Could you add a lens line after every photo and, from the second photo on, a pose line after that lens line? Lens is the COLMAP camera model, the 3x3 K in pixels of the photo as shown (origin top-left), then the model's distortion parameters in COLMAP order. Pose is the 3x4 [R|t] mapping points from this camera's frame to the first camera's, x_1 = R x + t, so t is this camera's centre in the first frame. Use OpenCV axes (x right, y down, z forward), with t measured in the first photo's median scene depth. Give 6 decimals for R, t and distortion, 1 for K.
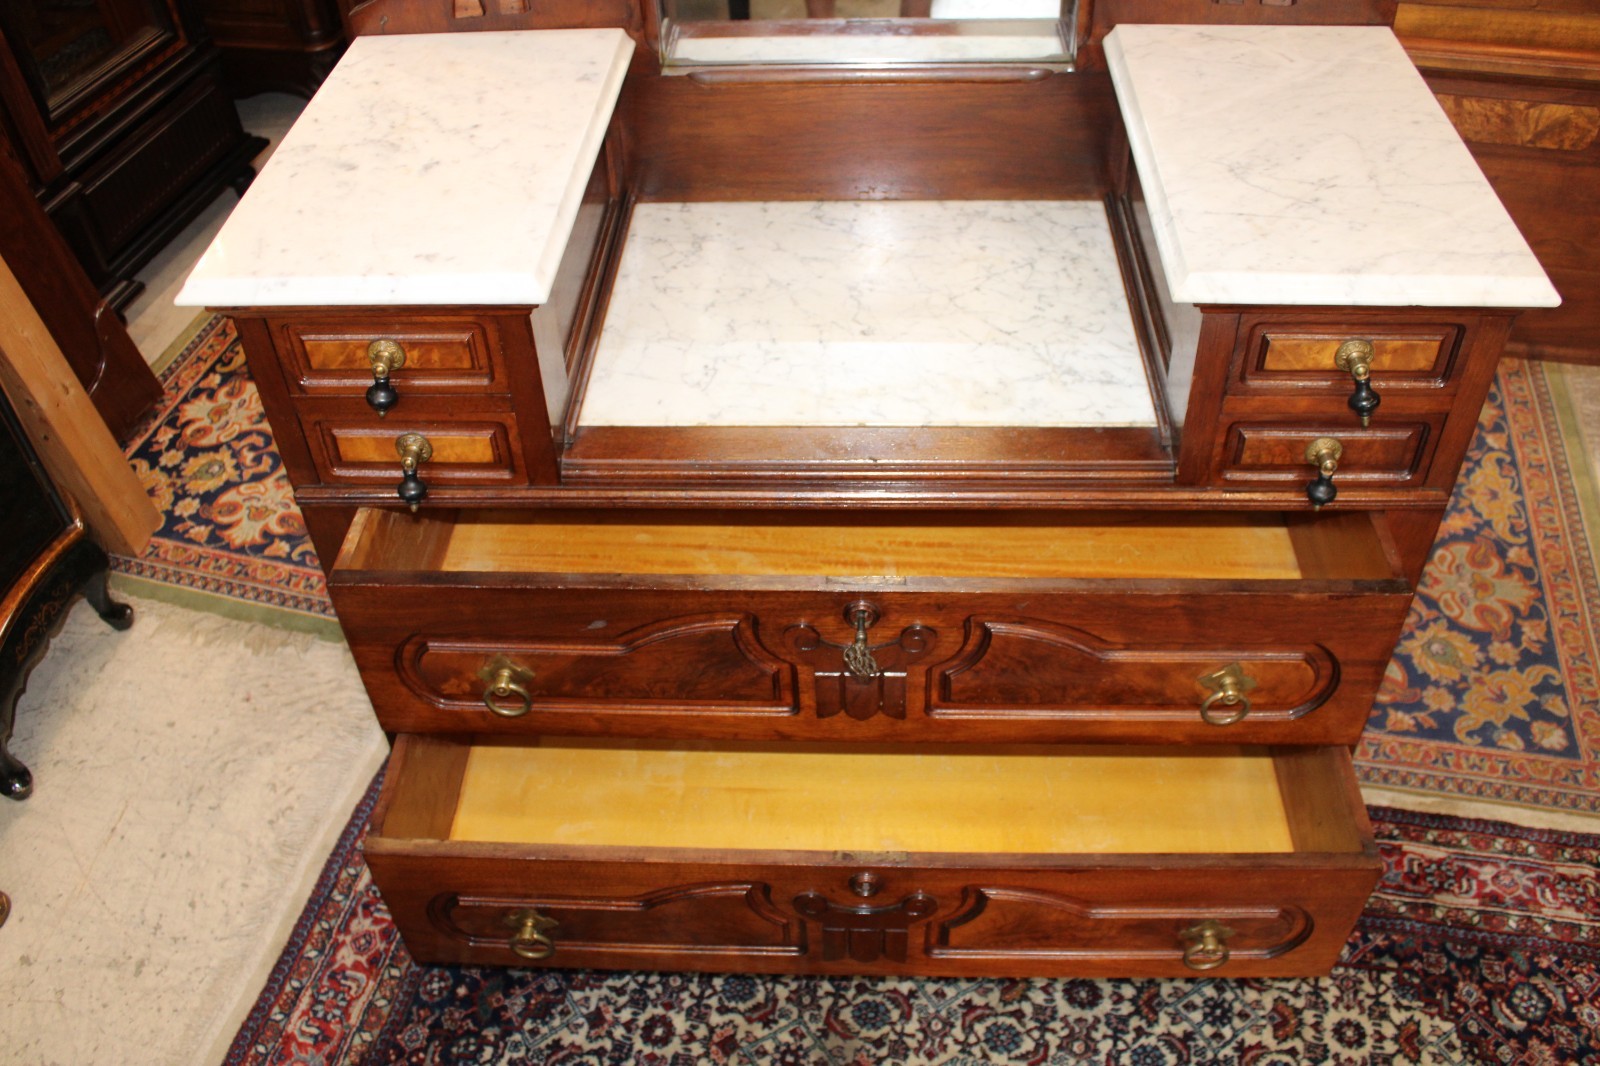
lens RADIAL K [[1384.6, 0, 805.6], [0, 1384.6, 532.2], [0, 0, 1]] dist [-0.163440, 0.153904]
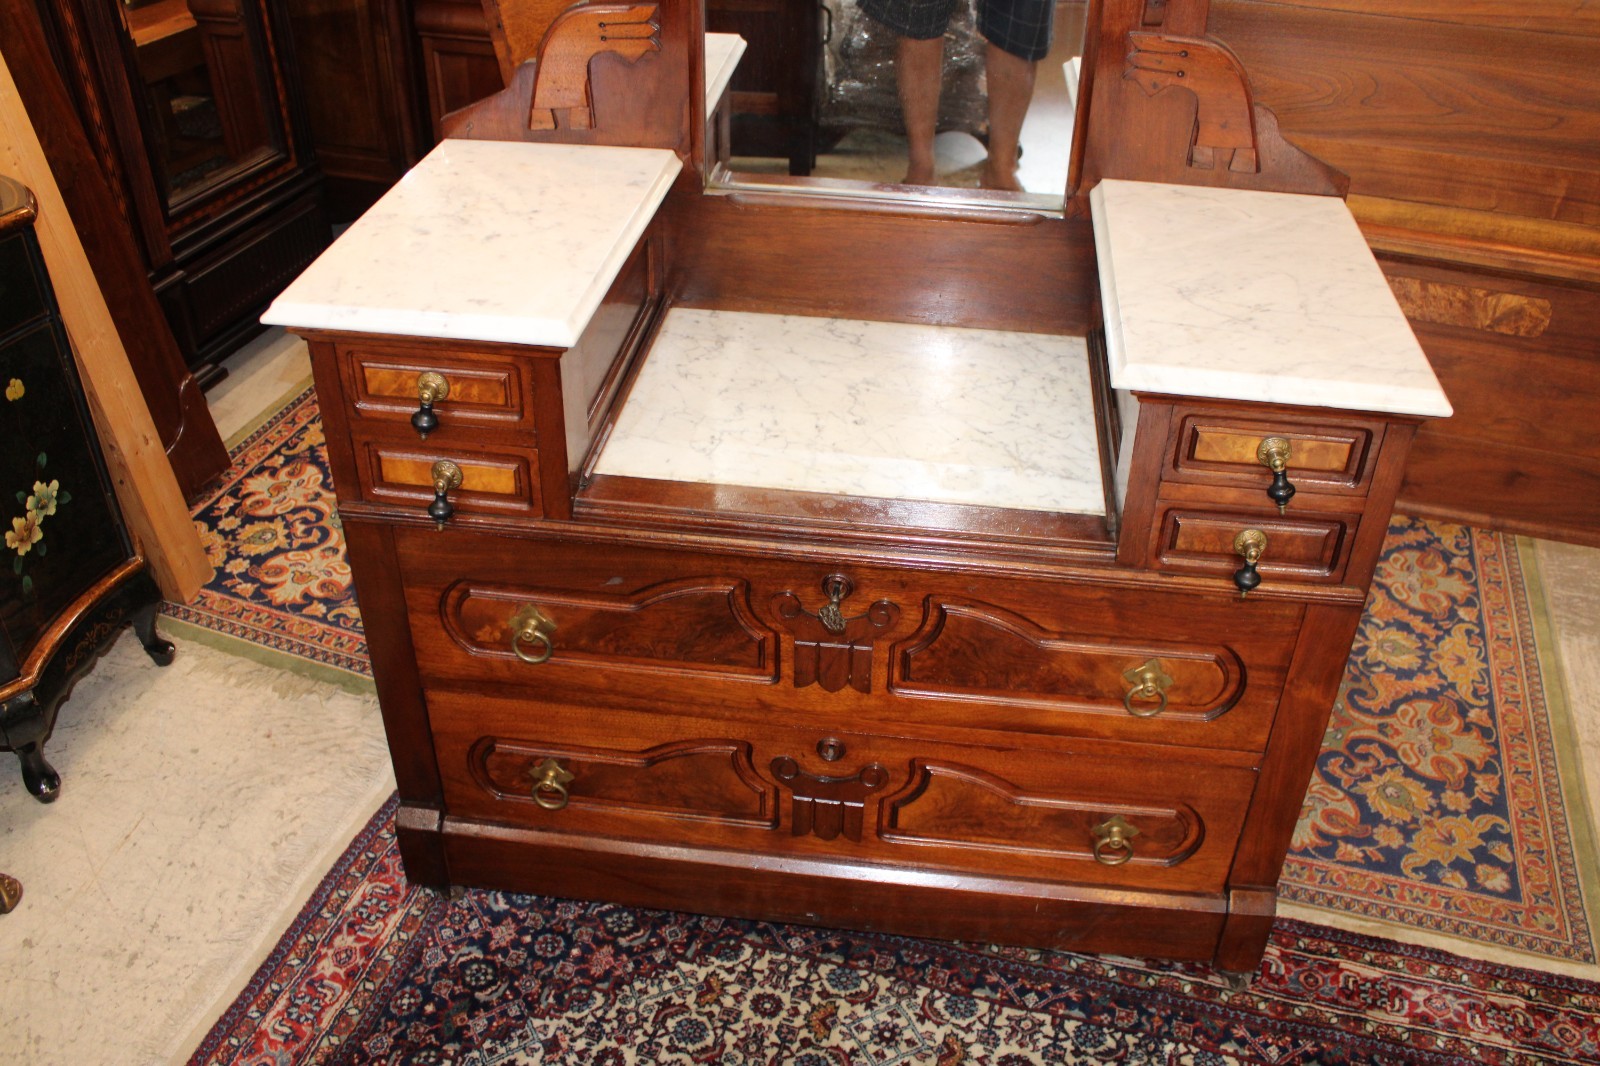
lens RADIAL K [[1382.0, 0, 810.6], [0, 1382.0, 528.0], [0, 0, 1]] dist [-0.159952, 0.148089]
pose [[0.995618, 0.087098, -0.034050, 0.045370], [-0.091210, 0.984776, -0.147975, 0.098439], [0.020643, 0.150433, 0.988405, -0.090168]]
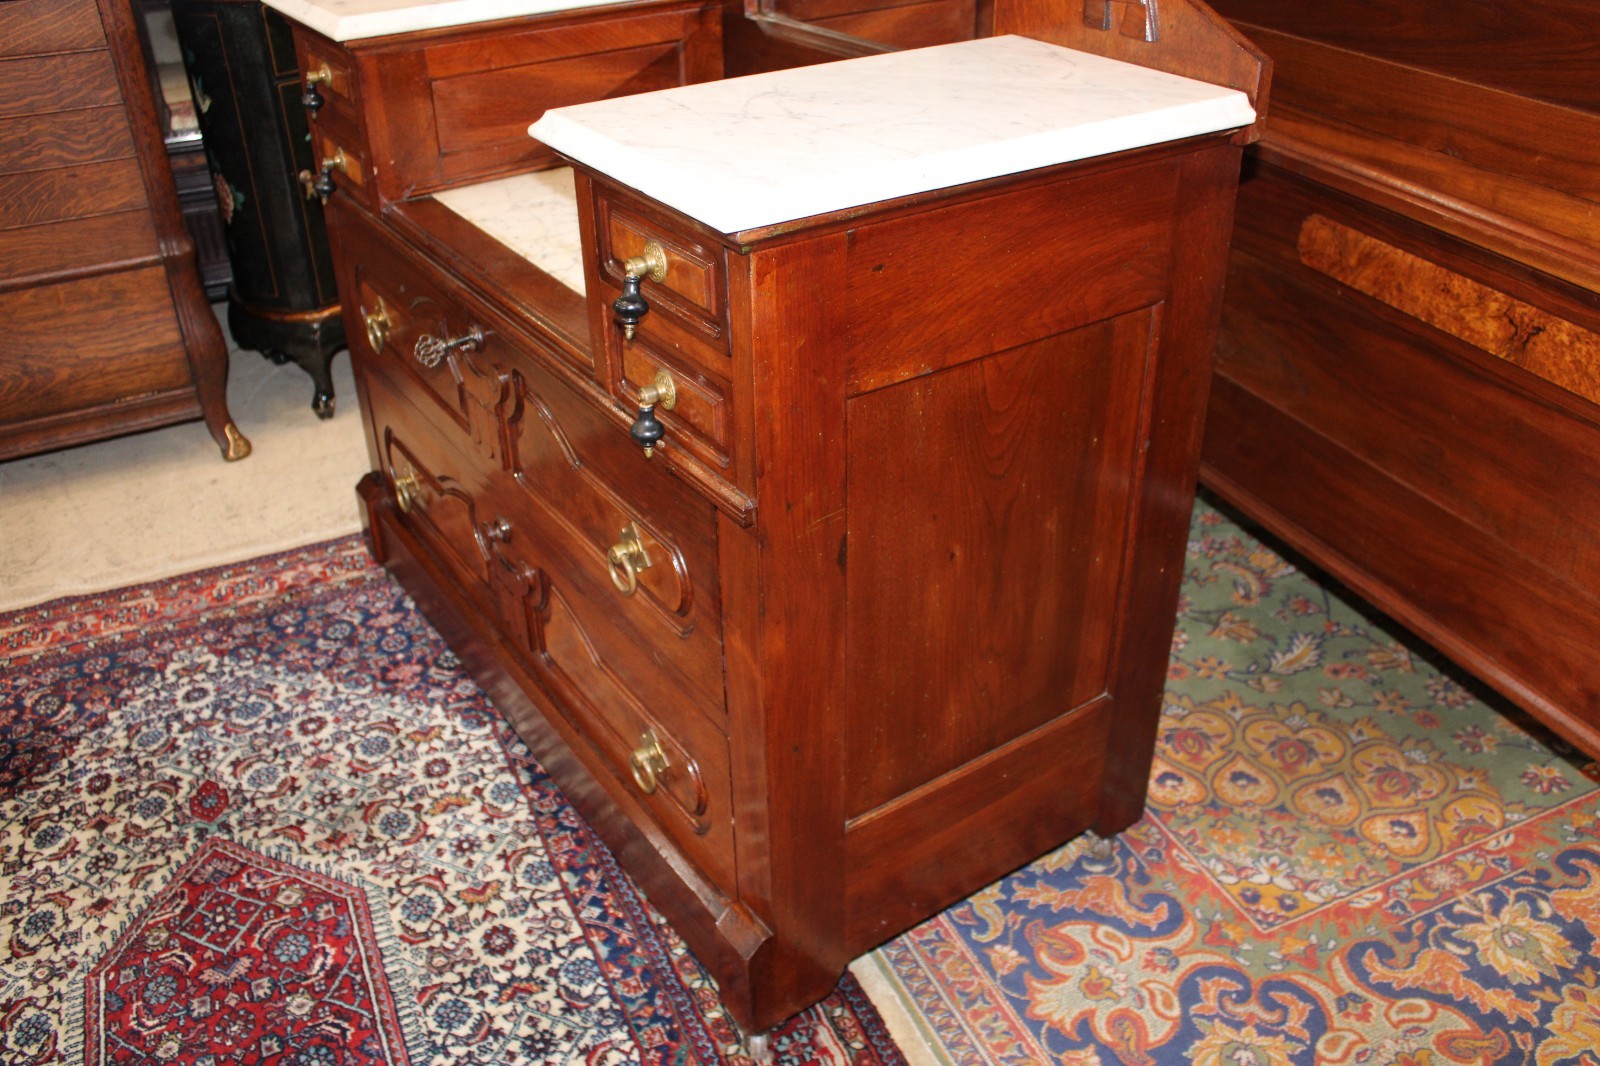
lens RADIAL K [[1382.0, 0, 810.6], [0, 1382.0, 528.0], [0, 0, 1]] dist [-0.159952, 0.148089]
pose [[0.598138, 0.432855, -0.674438, 0.833848], [-0.548678, 0.834595, 0.049039, -0.063107], [0.584109, 0.340717, 0.736701, 0.330304]]
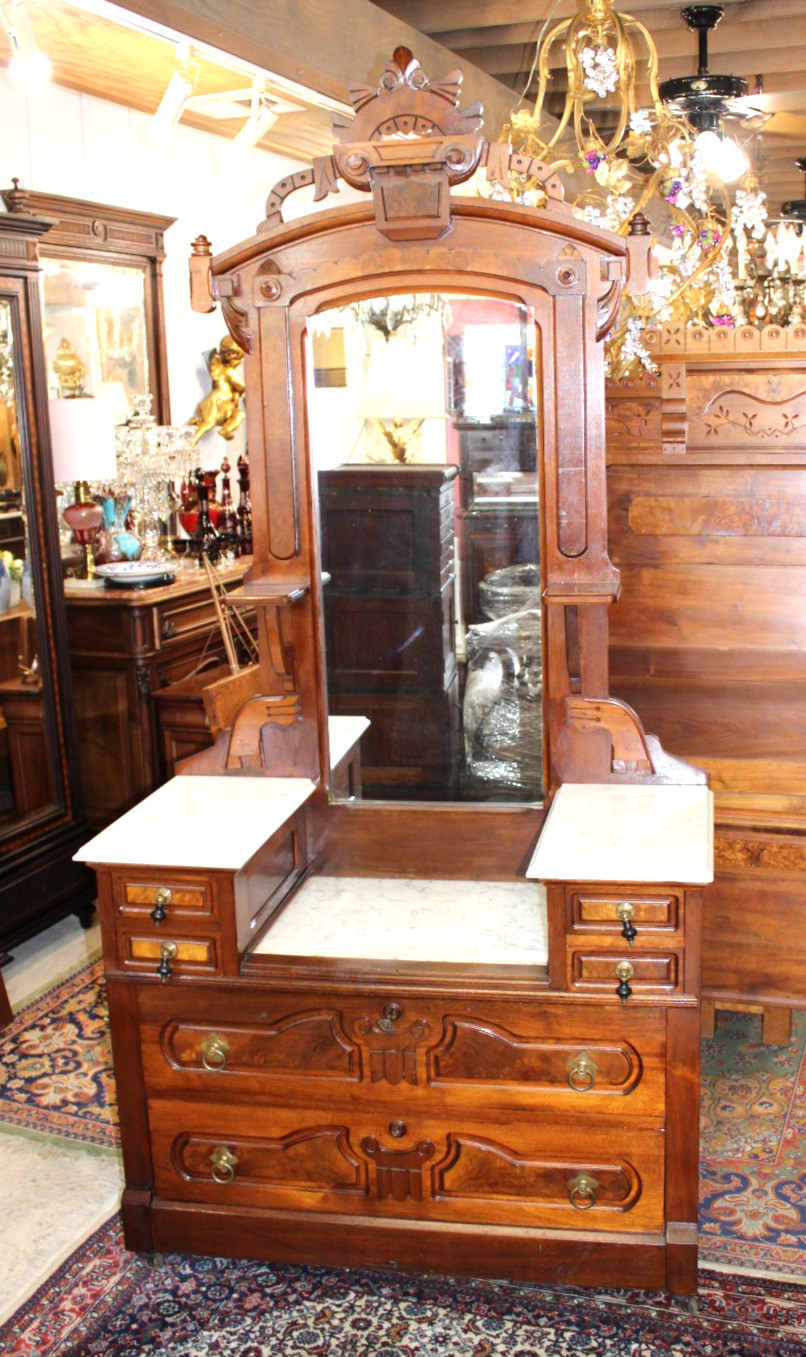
lens RADIAL K [[1378.3, 0, 452.9], [0, 1378.3, 648.5], [0, 0, 1]] dist [-0.155582, 0.141985]
pose [[0.992592, 0.024737, -0.118954, 0.277135], [-0.084740, 0.842566, -0.531885, 0.467600], [0.087069, 0.538025, 0.838420, -0.686115]]
